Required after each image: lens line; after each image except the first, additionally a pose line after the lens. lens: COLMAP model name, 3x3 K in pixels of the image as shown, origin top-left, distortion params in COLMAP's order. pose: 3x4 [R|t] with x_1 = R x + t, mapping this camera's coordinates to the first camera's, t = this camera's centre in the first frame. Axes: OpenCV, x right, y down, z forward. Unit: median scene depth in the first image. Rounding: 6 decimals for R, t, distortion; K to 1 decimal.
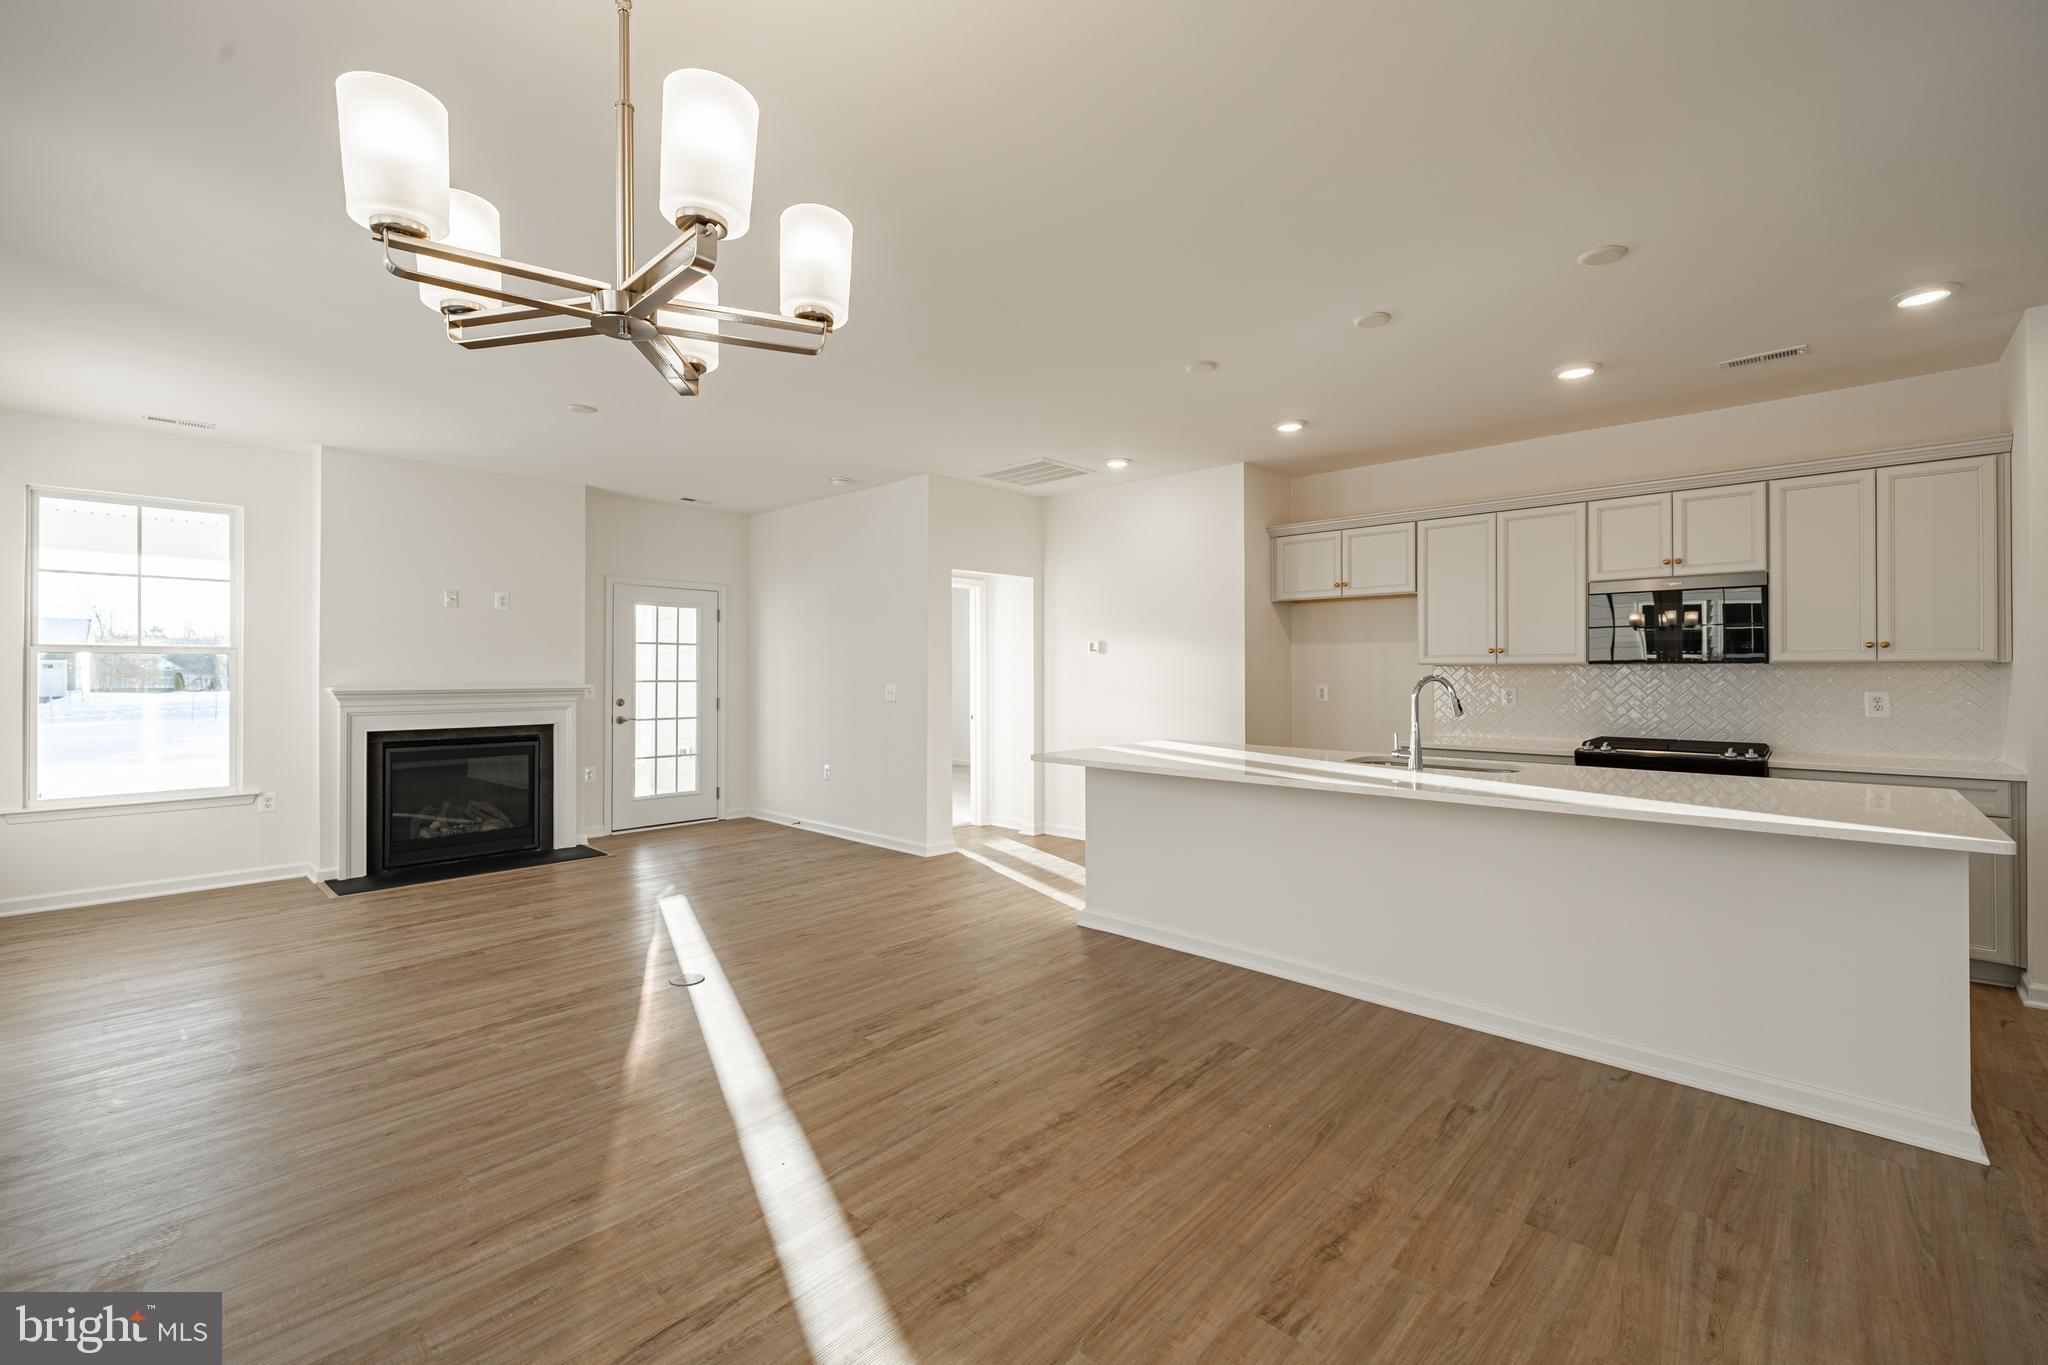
lens RADIAL K [[857.0, 0, 1025.2], [0, 857.0, 666.1], [0, 0, 1]] dist [0.001200, -0.000073]
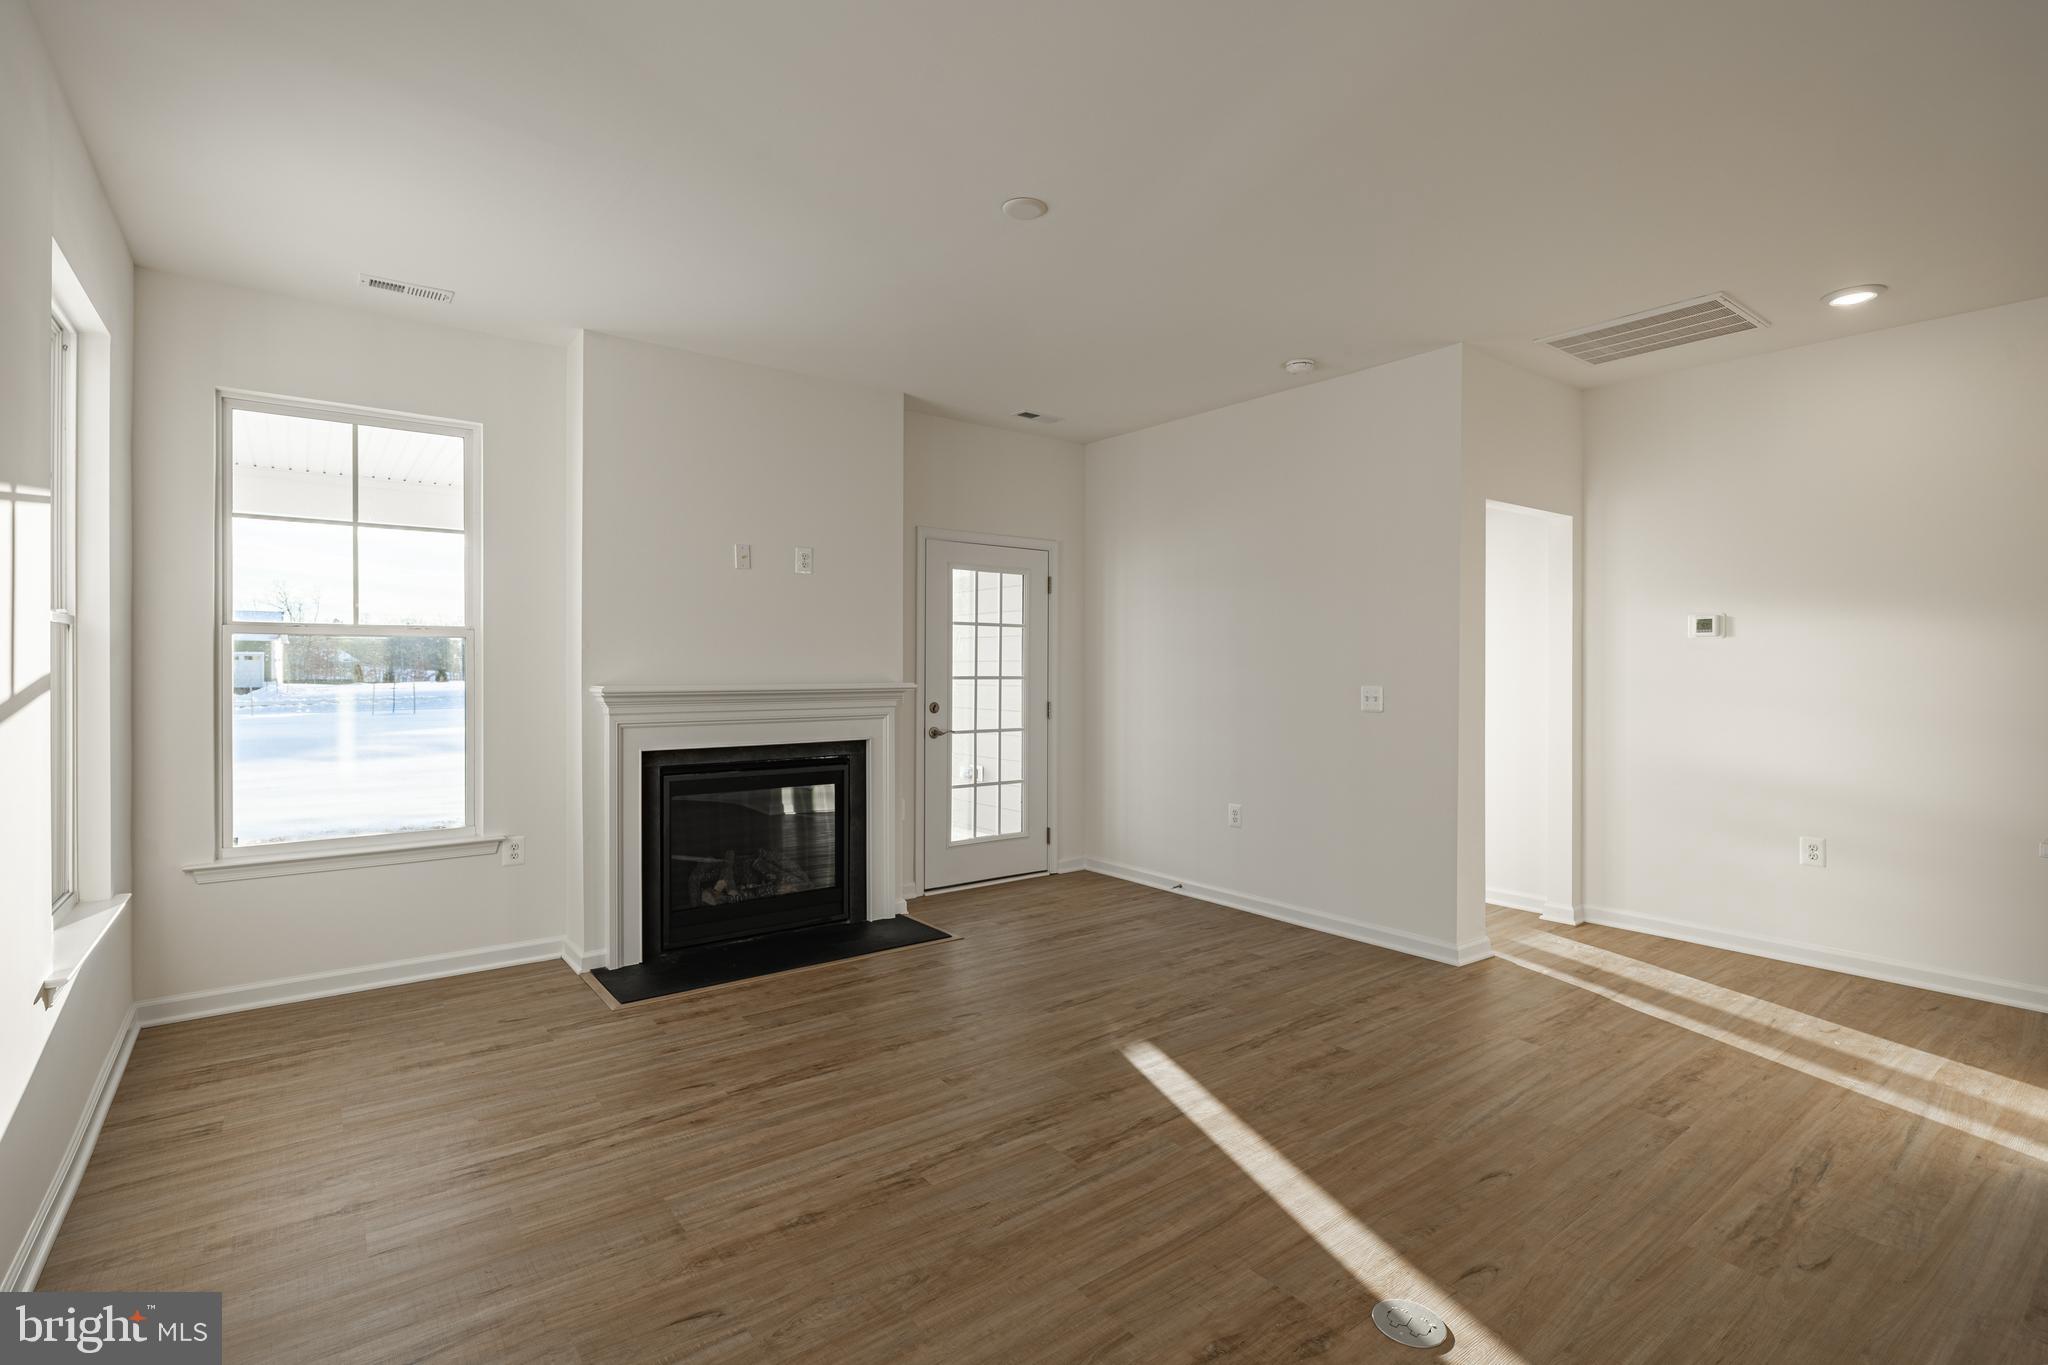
lens RADIAL K [[958.2, 0, 1025.0], [0, 958.2, 668.7], [0, 0, 1]] dist [-0.008573, 0.002601]
pose [[0.986081, 0.003239, -0.166232, -0.348494], [-0.001552, 0.999946, 0.010279, 0.002769], [0.166257, -0.009878, 0.986033, 0.308793]]
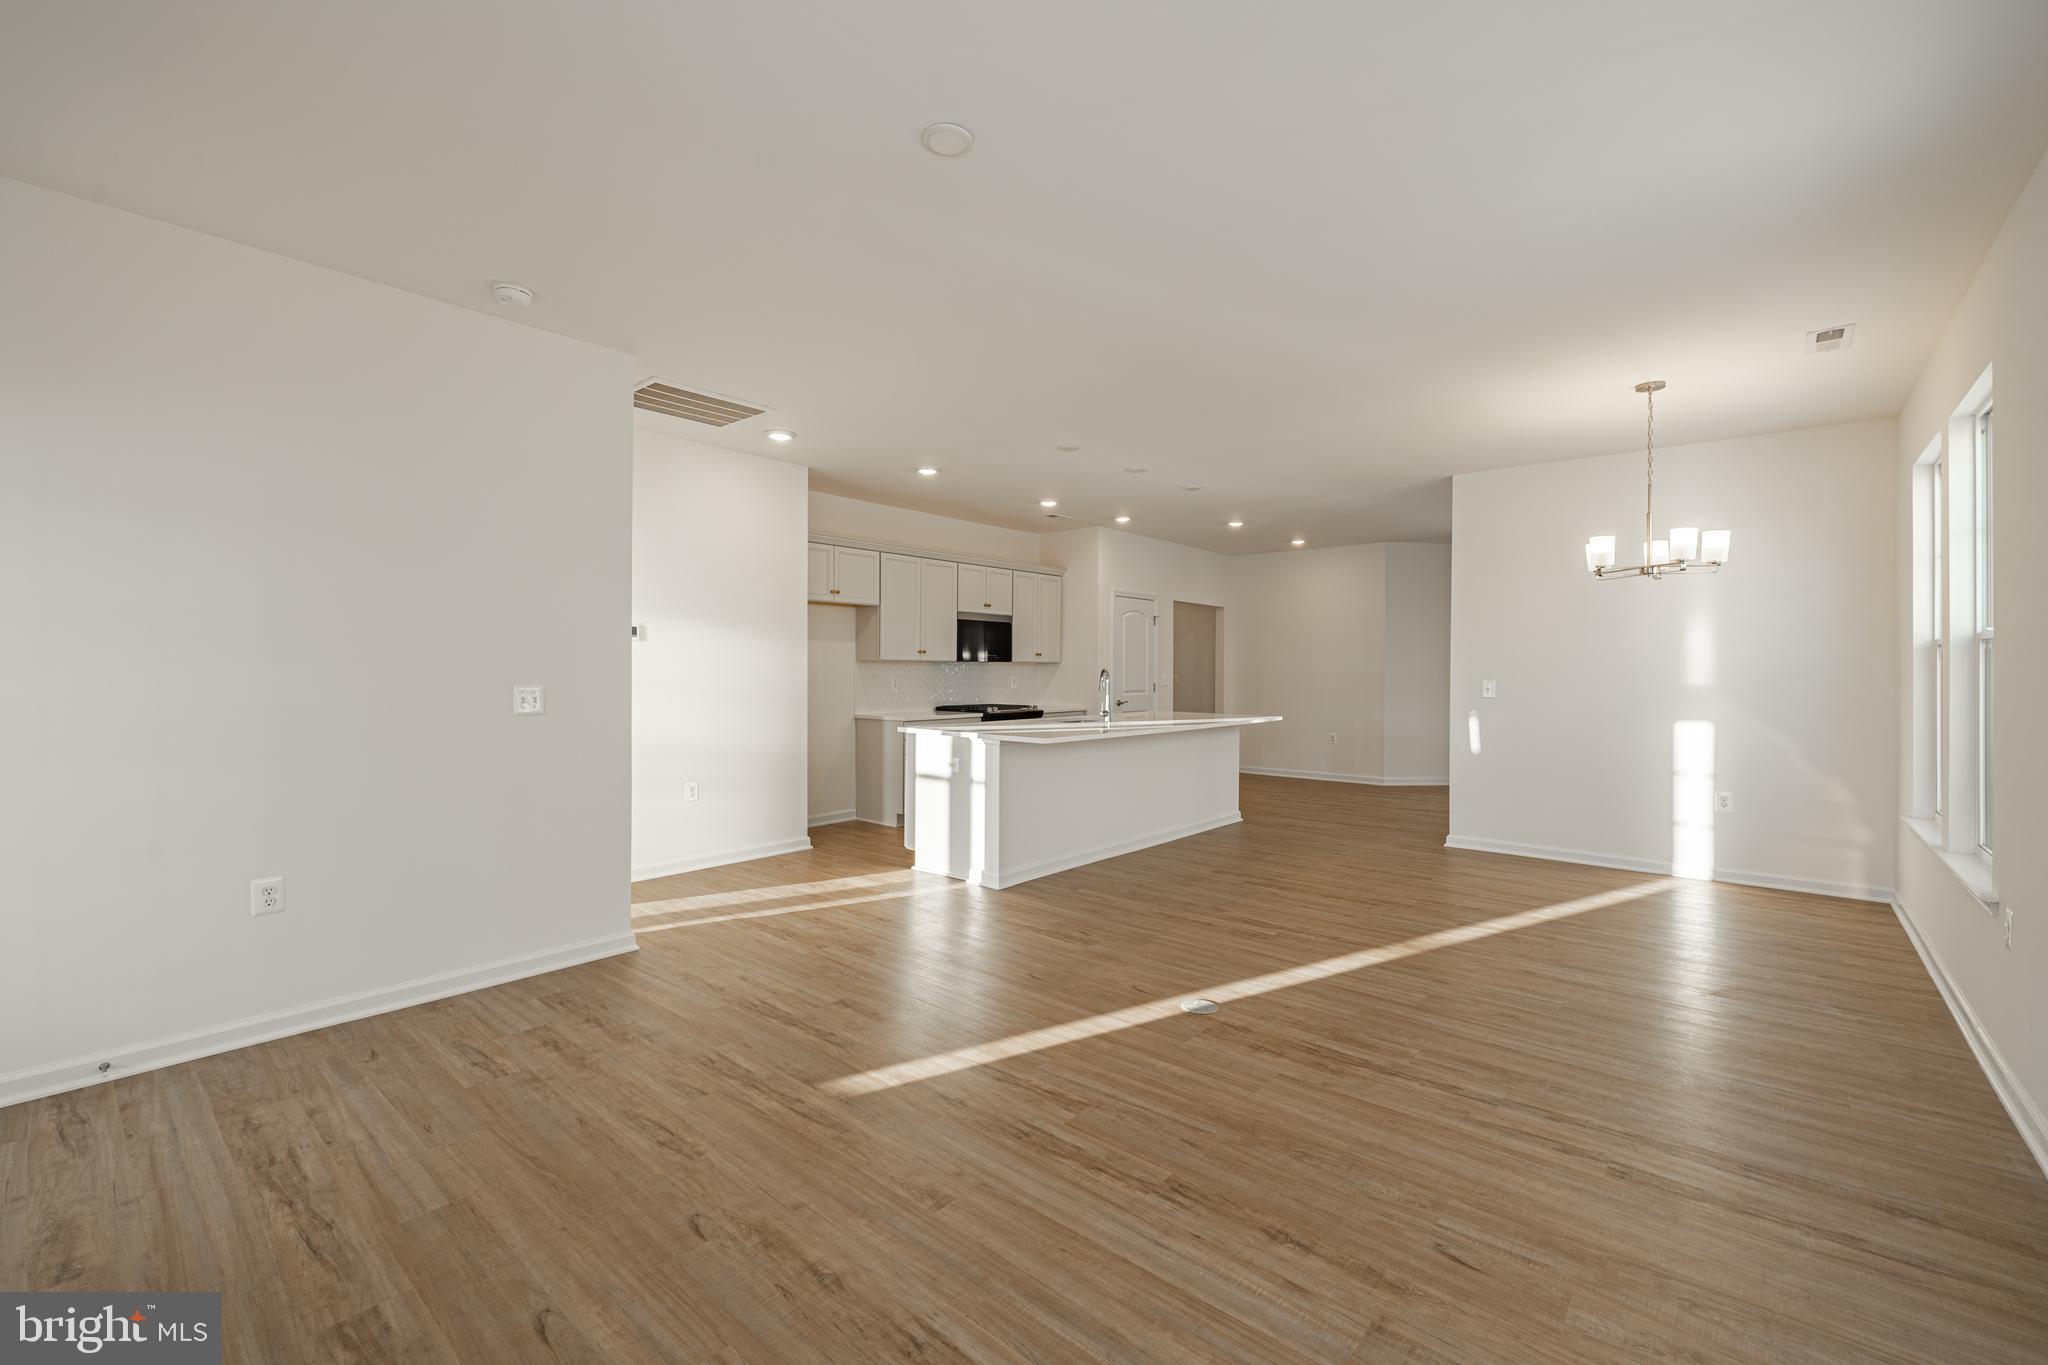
lens RADIAL K [[857.0, 0, 1024.3], [0, 857.0, 671.0], [0, 0, 1]] dist [0.001200, -0.000073]
pose [[-0.043415, -0.004041, 0.999049, -0.869476], [-0.012230, 0.999919, 0.003514, 0.007430], [-0.998982, -0.012066, -0.043461, 0.830389]]
